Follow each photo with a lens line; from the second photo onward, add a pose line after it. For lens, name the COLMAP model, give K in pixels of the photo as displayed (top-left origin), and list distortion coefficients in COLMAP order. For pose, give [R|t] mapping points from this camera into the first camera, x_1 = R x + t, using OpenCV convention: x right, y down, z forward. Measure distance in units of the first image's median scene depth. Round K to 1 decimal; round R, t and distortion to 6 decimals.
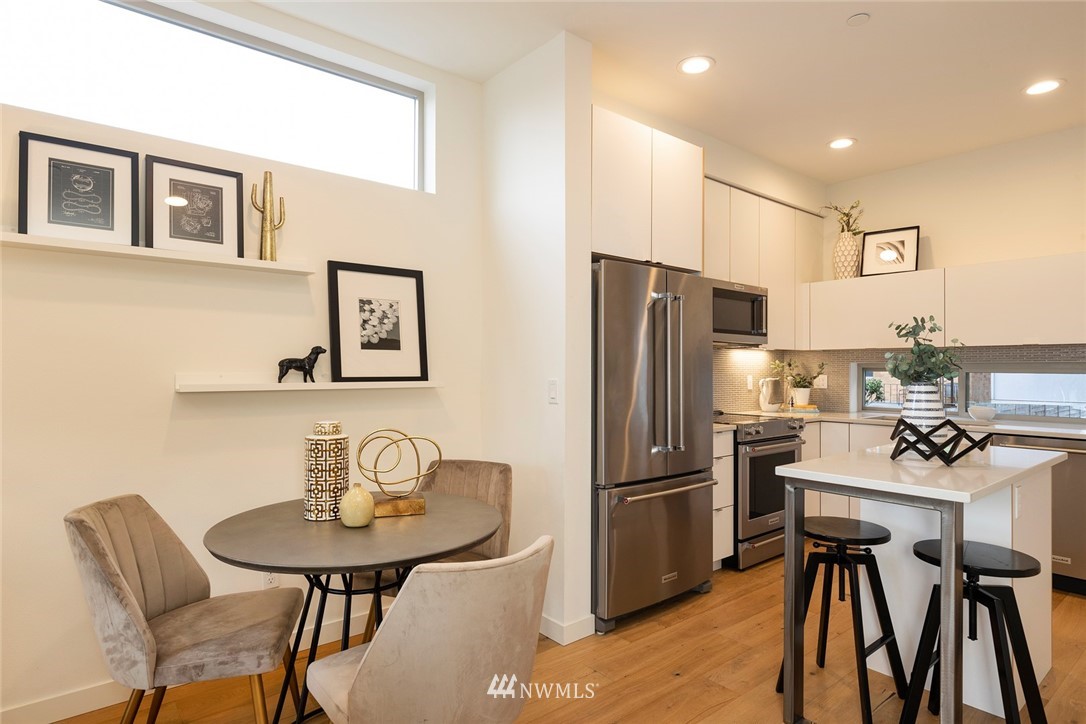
lens RADIAL K [[608.7, 0, 543.0], [0, 608.7, 362.0], [0, 0, 1]] dist [-0.001676, 0.000207]
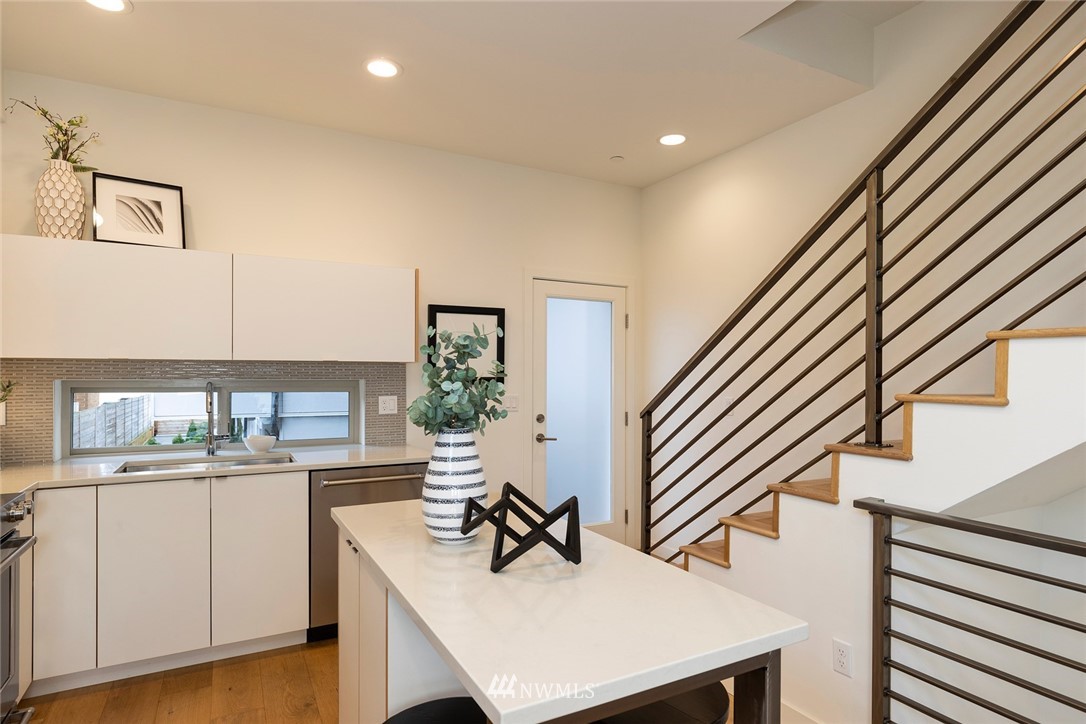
lens RADIAL K [[596.7, 0, 541.7], [0, 596.7, 373.5], [0, 0, 1]] dist [0.000748, 0.000593]
pose [[0.206452, -0.003327, 0.978451, 0.029084], [-0.009363, 0.999942, 0.005376, -0.016097], [-0.978412, -0.010272, 0.206409, 0.490361]]
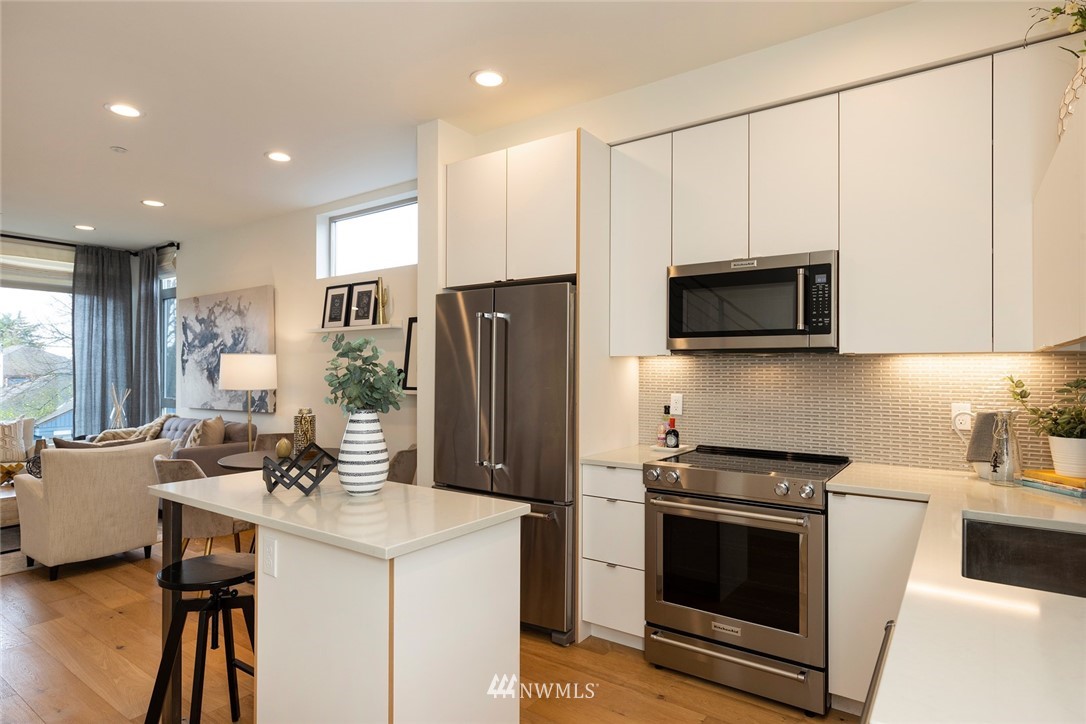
lens RADIAL K [[608.7, 0, 543.0], [0, 608.7, 362.0], [0, 0, 1]] dist [-0.001676, 0.000207]
pose [[0.242129, -0.016846, -0.970098, 0.915313], [0.009887, 0.999840, -0.014895, -0.009917], [0.970194, -0.005985, 0.242257, 0.633053]]
